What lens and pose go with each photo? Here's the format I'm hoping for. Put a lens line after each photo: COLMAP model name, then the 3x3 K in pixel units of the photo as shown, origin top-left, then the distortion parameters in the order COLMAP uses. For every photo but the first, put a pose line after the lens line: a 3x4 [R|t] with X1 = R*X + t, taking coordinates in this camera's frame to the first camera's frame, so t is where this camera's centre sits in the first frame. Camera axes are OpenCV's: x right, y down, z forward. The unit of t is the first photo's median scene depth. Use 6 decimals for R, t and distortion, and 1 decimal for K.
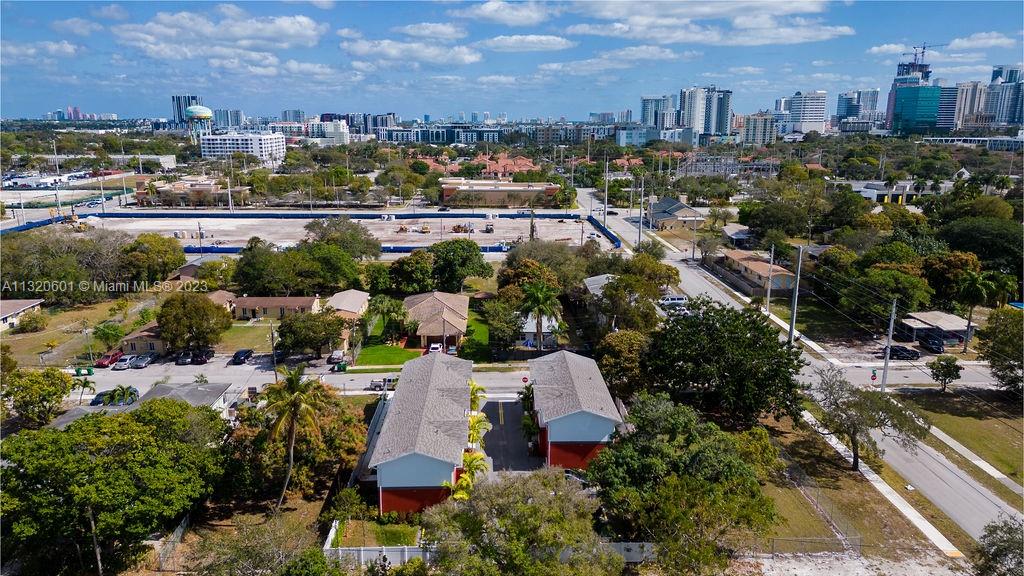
lens RADIAL K [[711.6, 0, 514.4], [0, 711.6, 308.9], [0, 0, 1]] dist [0.067243, -0.062972]
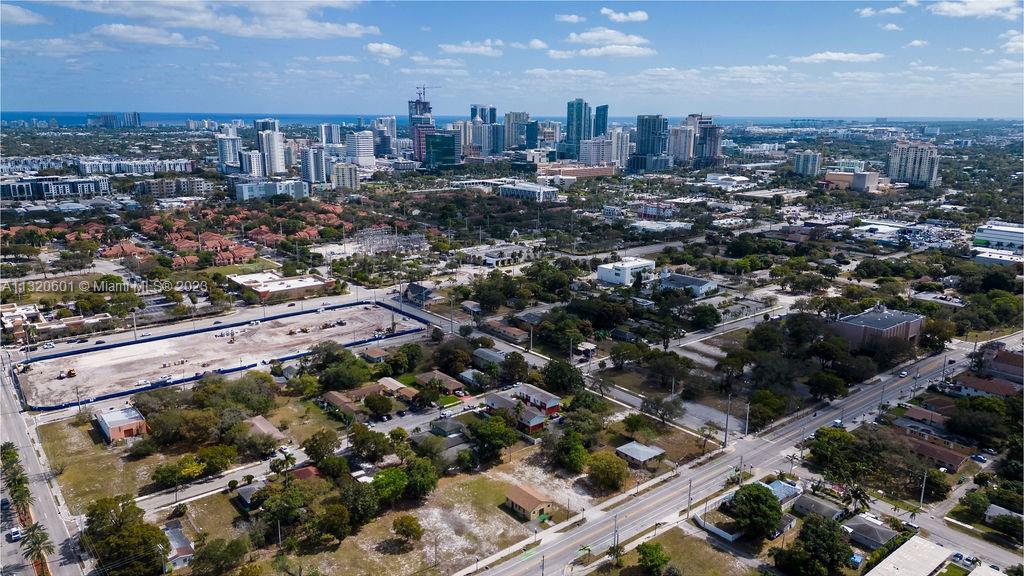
lens RADIAL K [[711.6, 0, 511.9], [0, 711.6, 283.4], [0, 0, 1]] dist [0.067243, -0.062972]
pose [[0.794471, -0.137764, 0.591470, -1.124599], [0.150341, 0.988231, 0.028236, -0.302776], [-0.588399, 0.066489, 0.805833, -1.002212]]
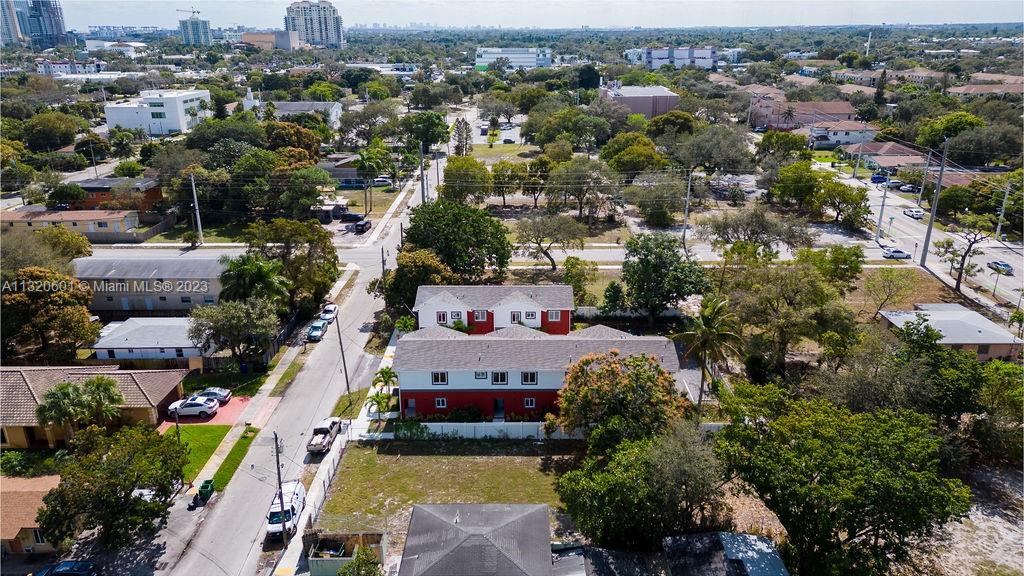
lens RADIAL K [[711.6, 0, 511.3], [0, 711.6, 288.0], [0, 0, 1]] dist [0.067243, -0.062972]
pose [[0.036759, -0.340873, 0.939390, -0.505028], [0.260483, 0.910798, 0.320305, -0.130422], [-0.964778, 0.232922, 0.122272, 0.461745]]
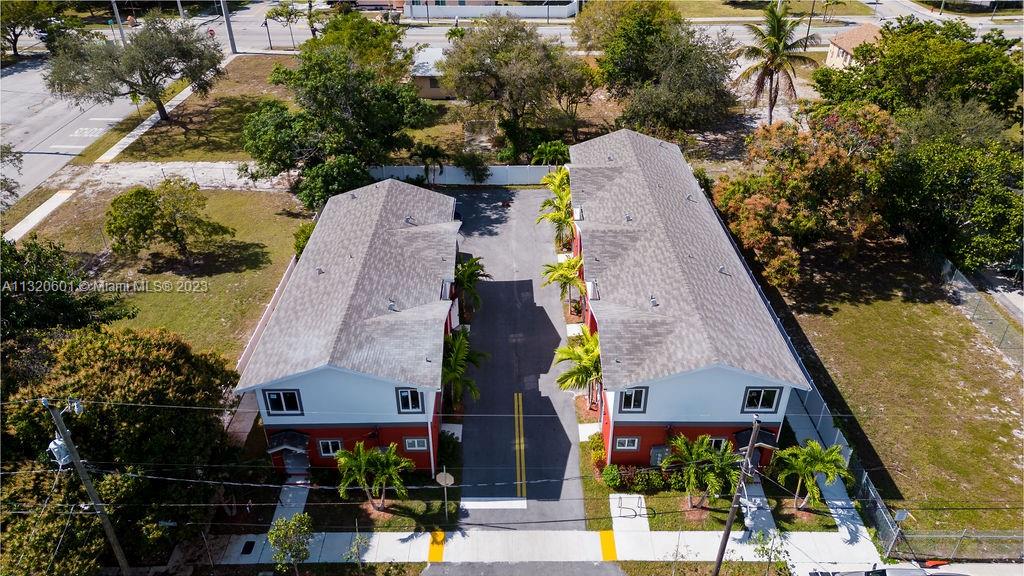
lens RADIAL K [[711.6, 0, 509.6], [0, 711.6, 283.7], [0, 0, 1]] dist [0.067243, -0.062972]
pose [[-0.999444, -0.013244, 0.030598, -0.014481], [0.013537, 0.677486, 0.735411, -0.124558], [-0.030470, 0.735417, -0.676930, 0.722975]]
